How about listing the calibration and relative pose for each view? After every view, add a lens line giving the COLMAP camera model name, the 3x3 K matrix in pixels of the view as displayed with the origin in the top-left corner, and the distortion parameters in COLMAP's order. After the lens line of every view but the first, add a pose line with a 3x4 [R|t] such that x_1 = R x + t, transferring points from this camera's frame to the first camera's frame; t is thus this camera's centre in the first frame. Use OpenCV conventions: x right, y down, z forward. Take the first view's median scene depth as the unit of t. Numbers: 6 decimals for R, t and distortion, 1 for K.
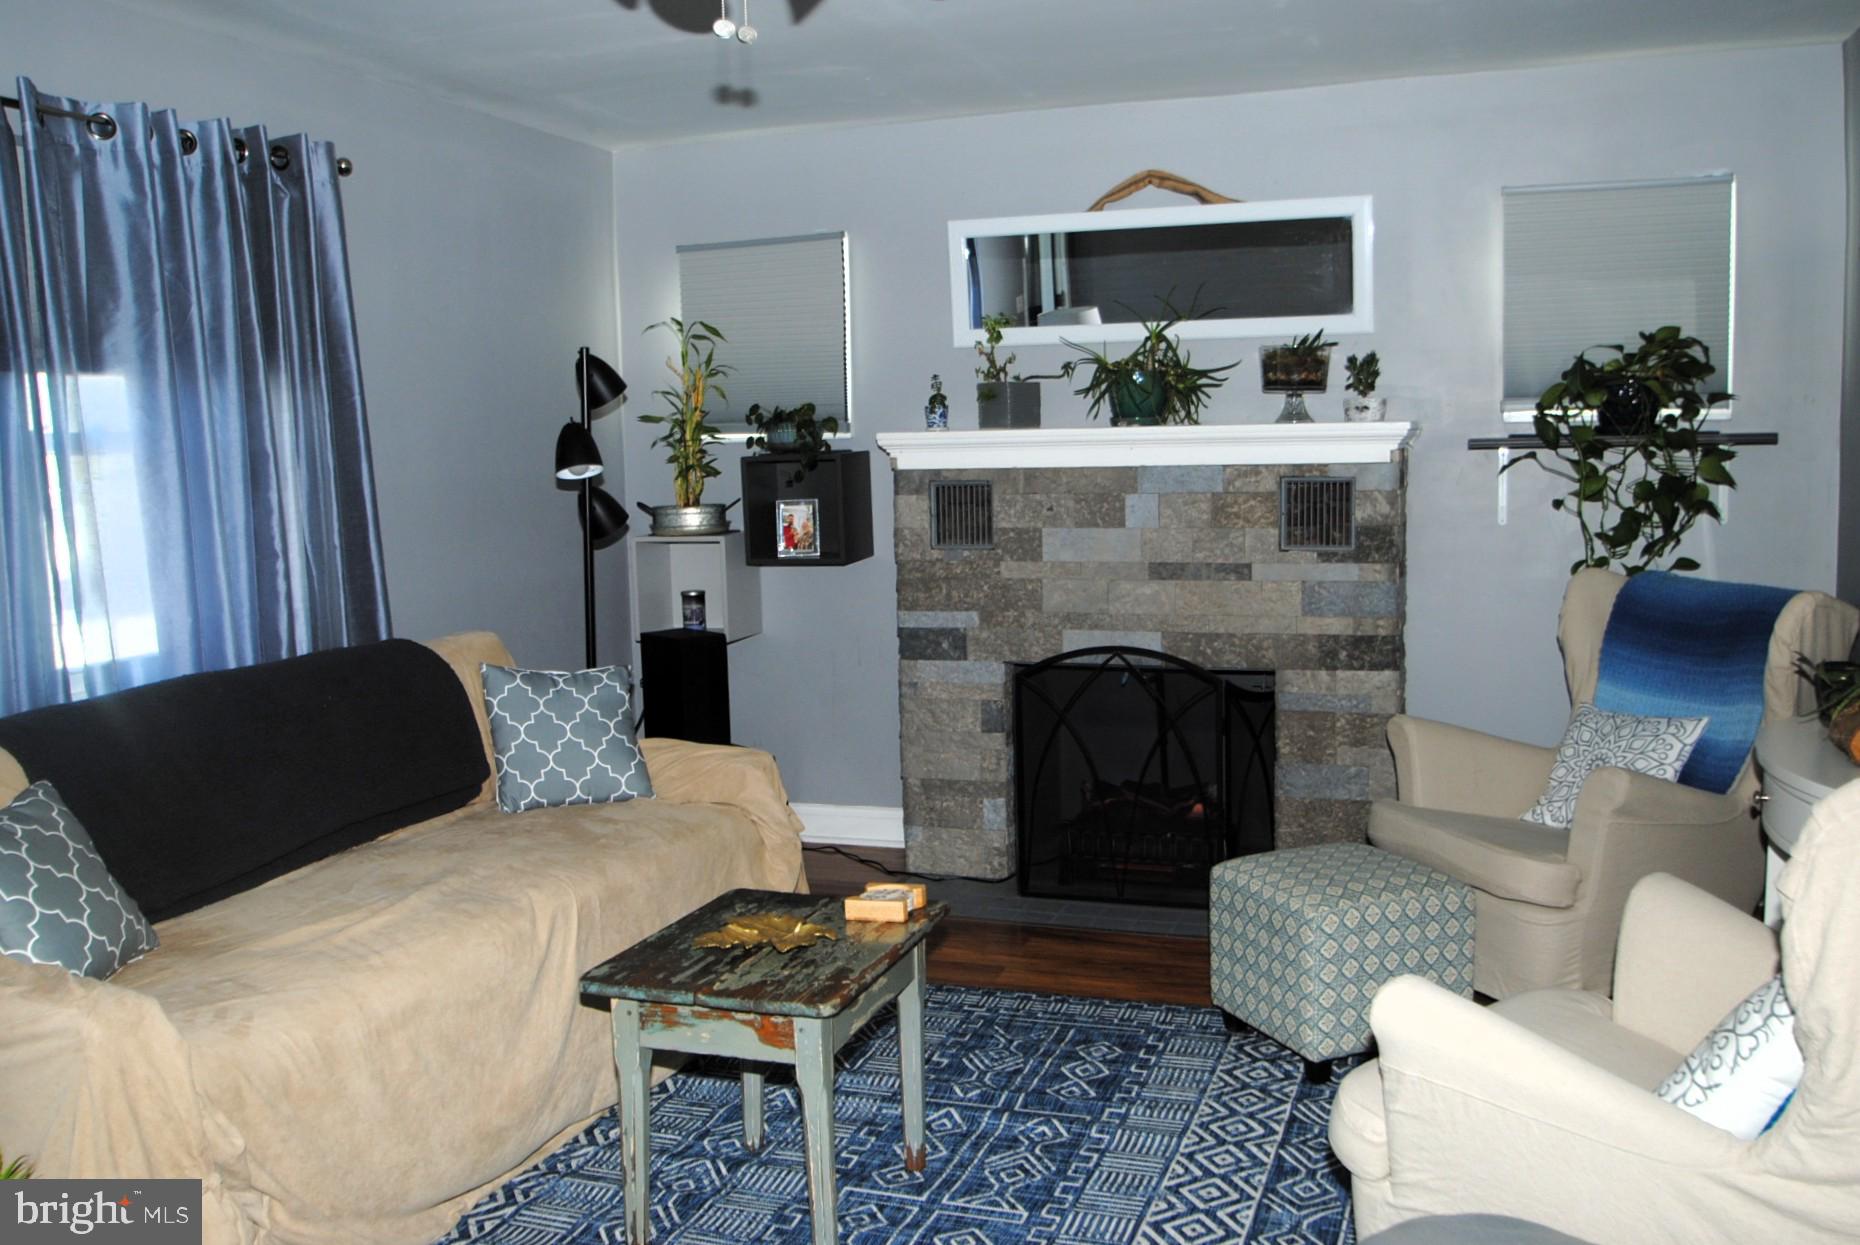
lens RADIAL K [[1564.0, 0, 947.5], [0, 1564.0, 614.6], [0, 0, 1]] dist [-0.043974, -0.013323]
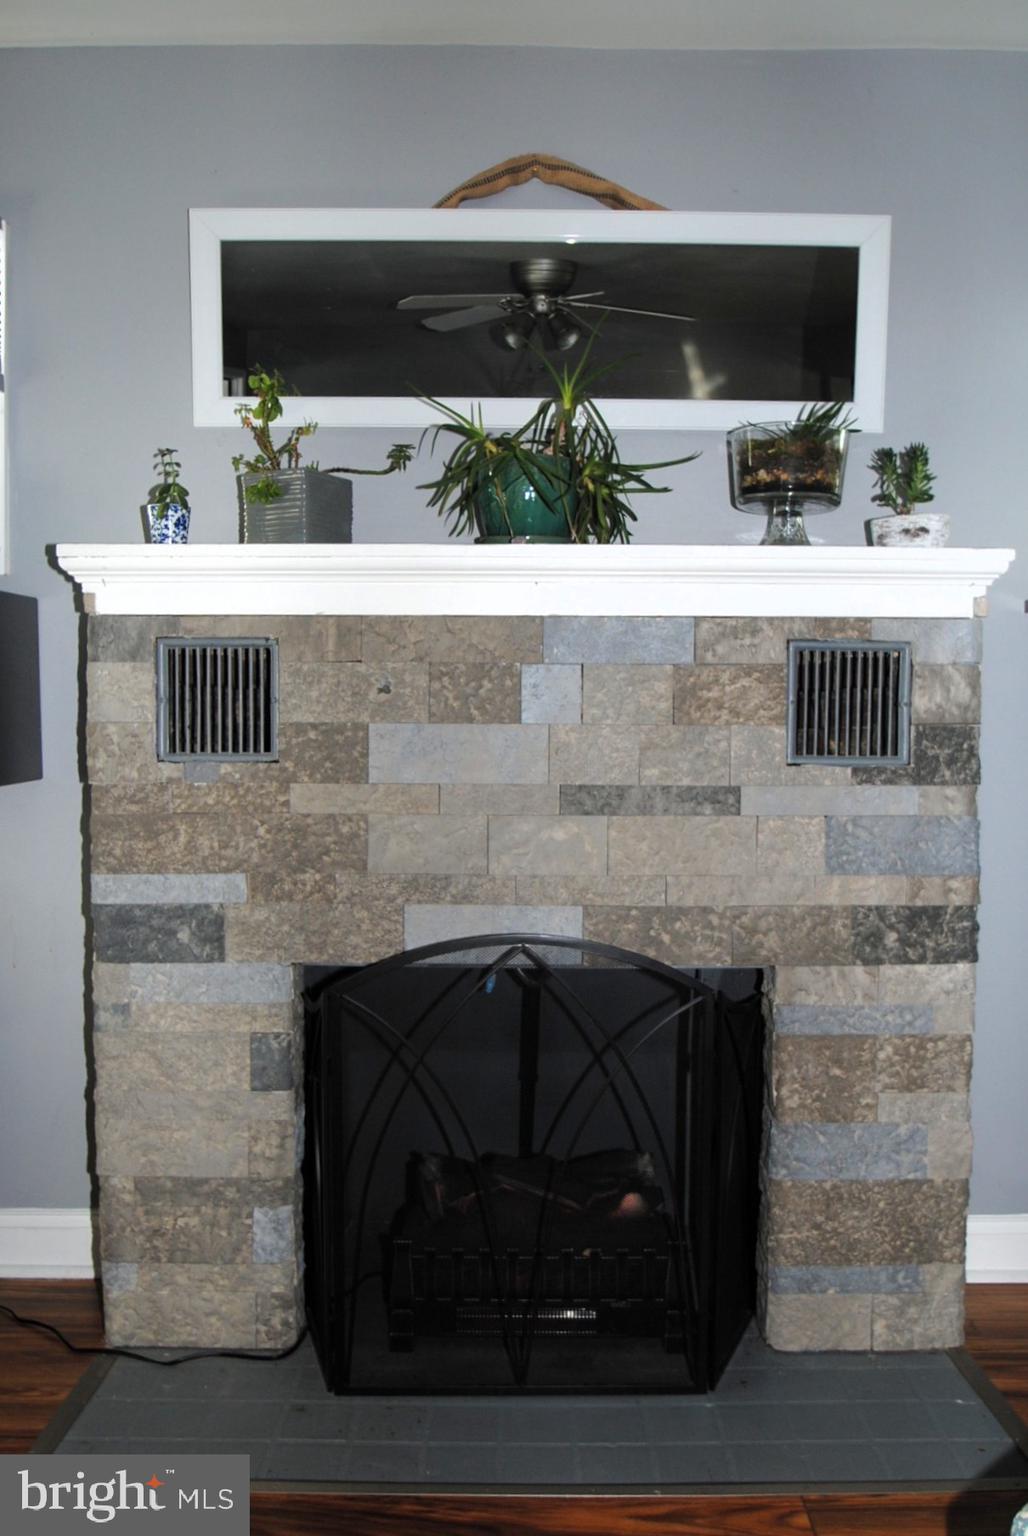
lens RADIAL K [[1288.3, 0, 517.9], [0, 1288.3, 772.0], [0, 0, 1]] dist [-0.059639, -0.003801]
pose [[0.943262, 0.008268, 0.331946, -0.043787], [0.012047, 0.998180, -0.059095, -0.010575], [-0.331831, 0.059741, 0.941445, 0.571953]]
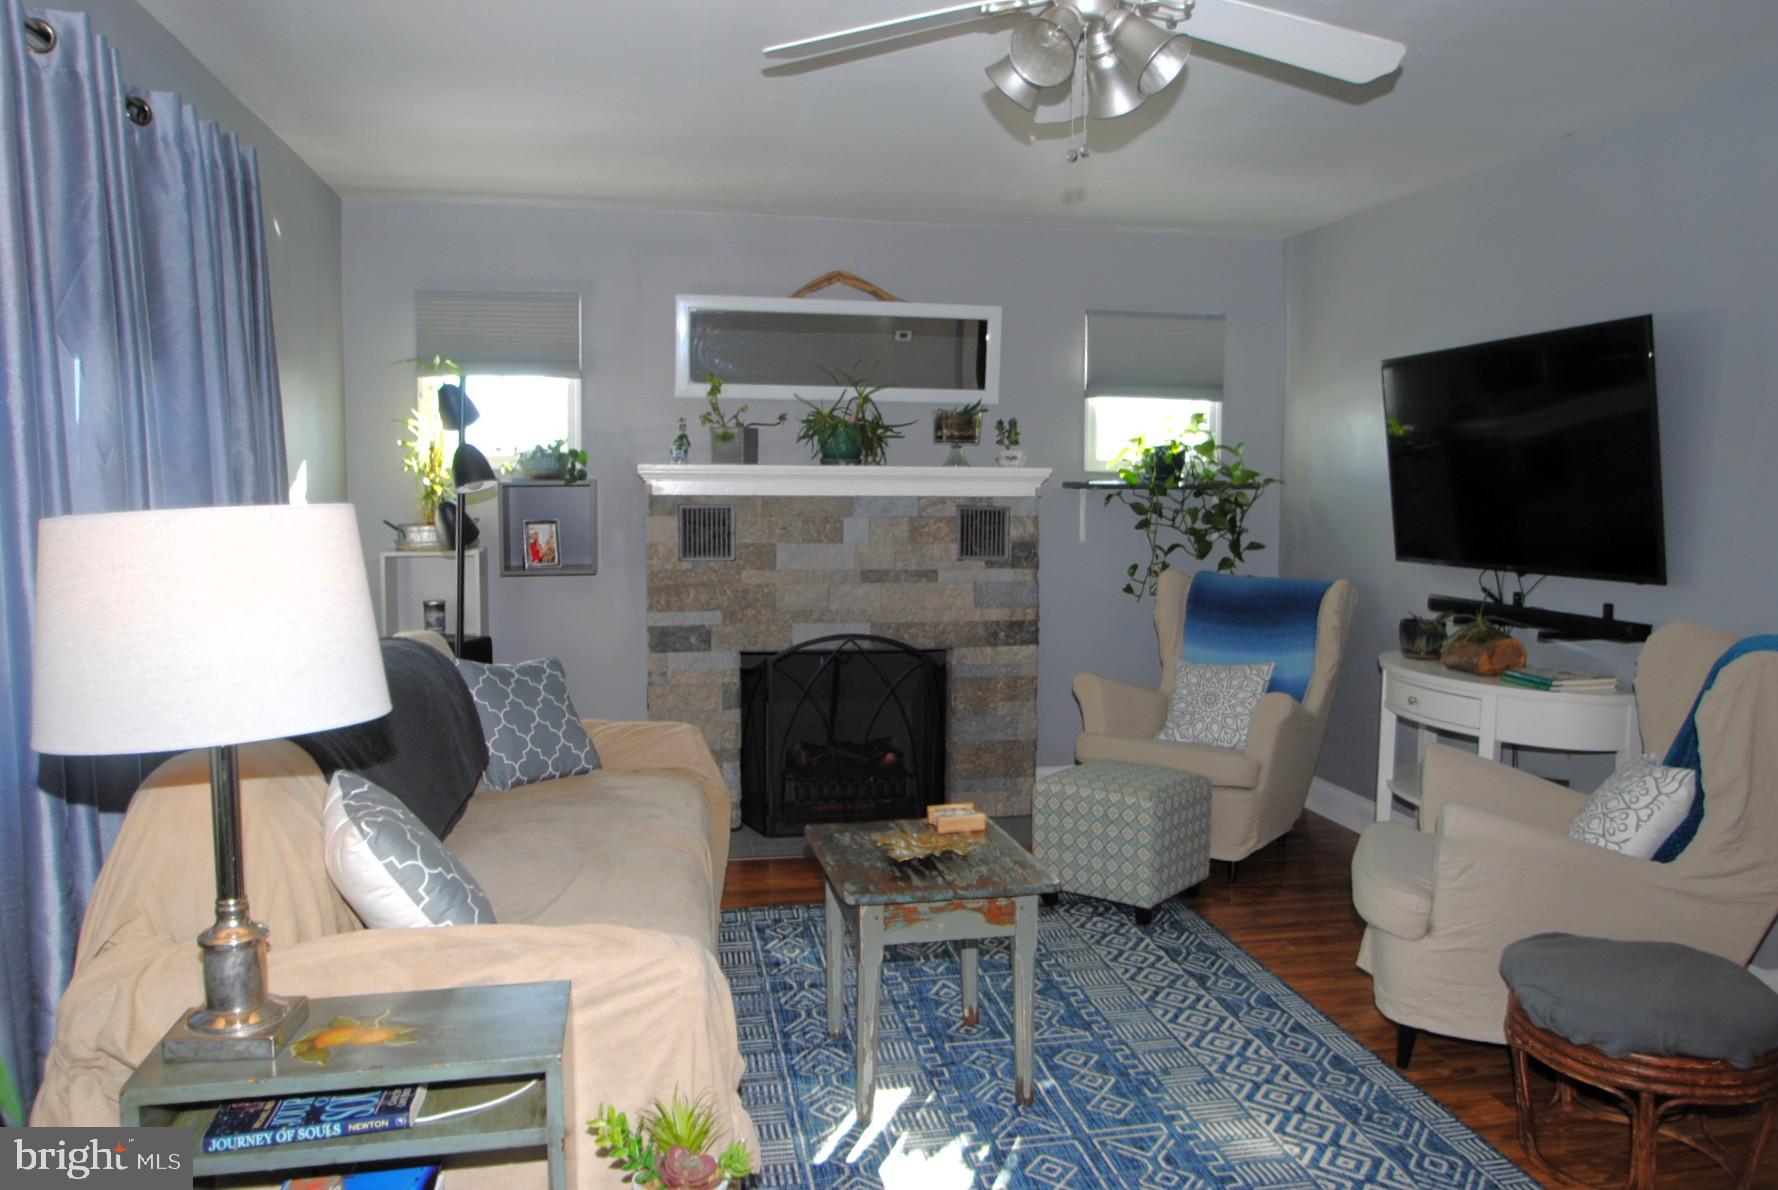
lens RADIAL K [[1280.0, 0, 887.4], [0, 1280.0, 587.6], [0, 0, 1]] dist [-0.033205, 0.003325]
pose [[0.869225, -0.011110, 0.494291, -0.388704], [0.029865, 0.999102, -0.030062, 0.014580], [-0.493513, 0.040893, 0.868776, 0.061035]]
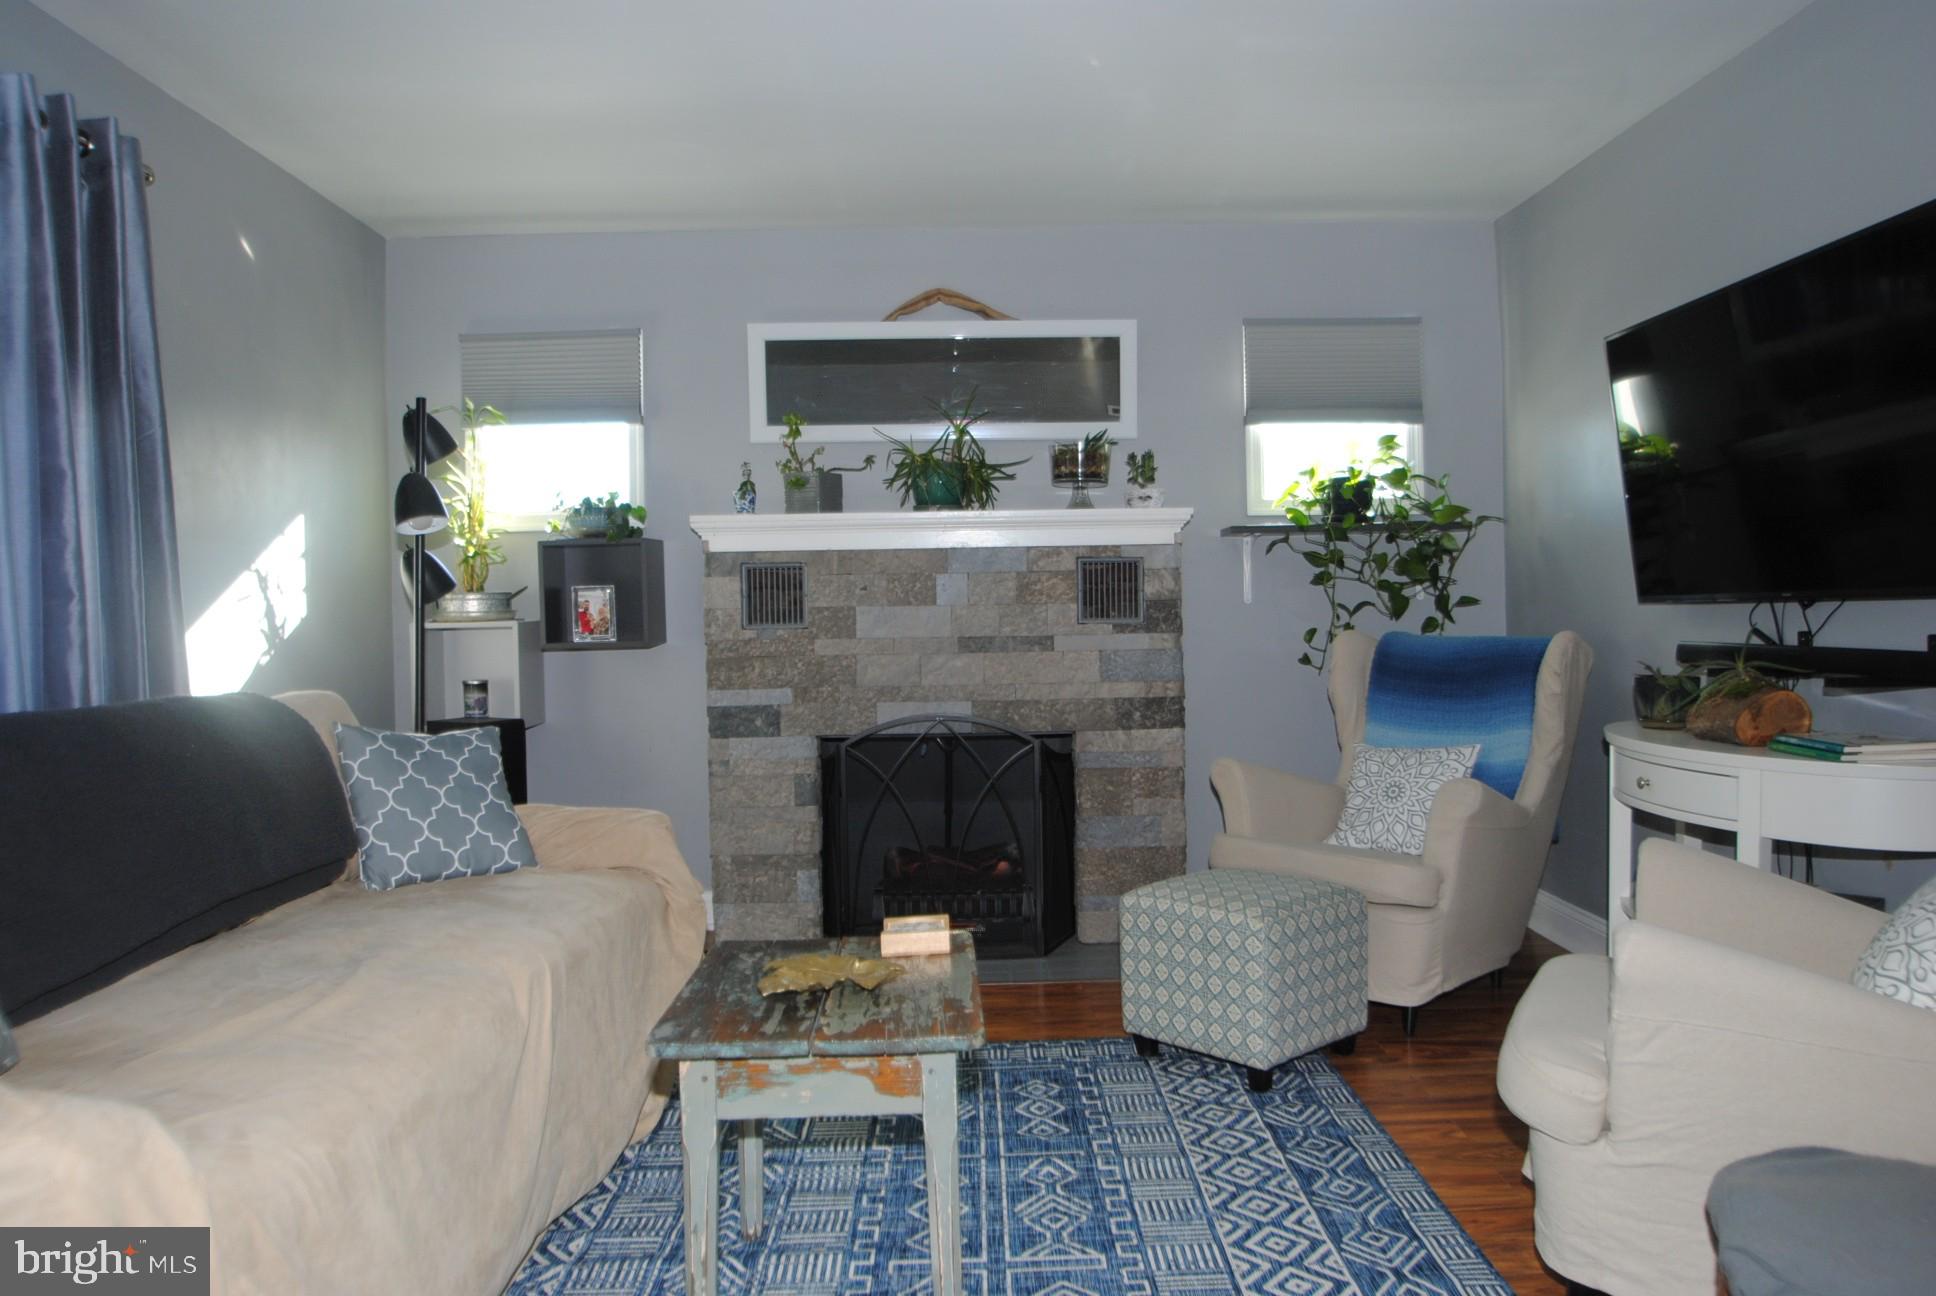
lens RADIAL K [[1293.9, 0, 974.9], [0, 1293.9, 643.6], [0, 0, 1]] dist [-0.036298, 0.005507]
pose [[0.939661, -0.002084, 0.342100, -0.169805], [0.034273, 0.995524, -0.088073, 0.051331], [-0.340386, 0.094483, 0.935527, 0.163881]]
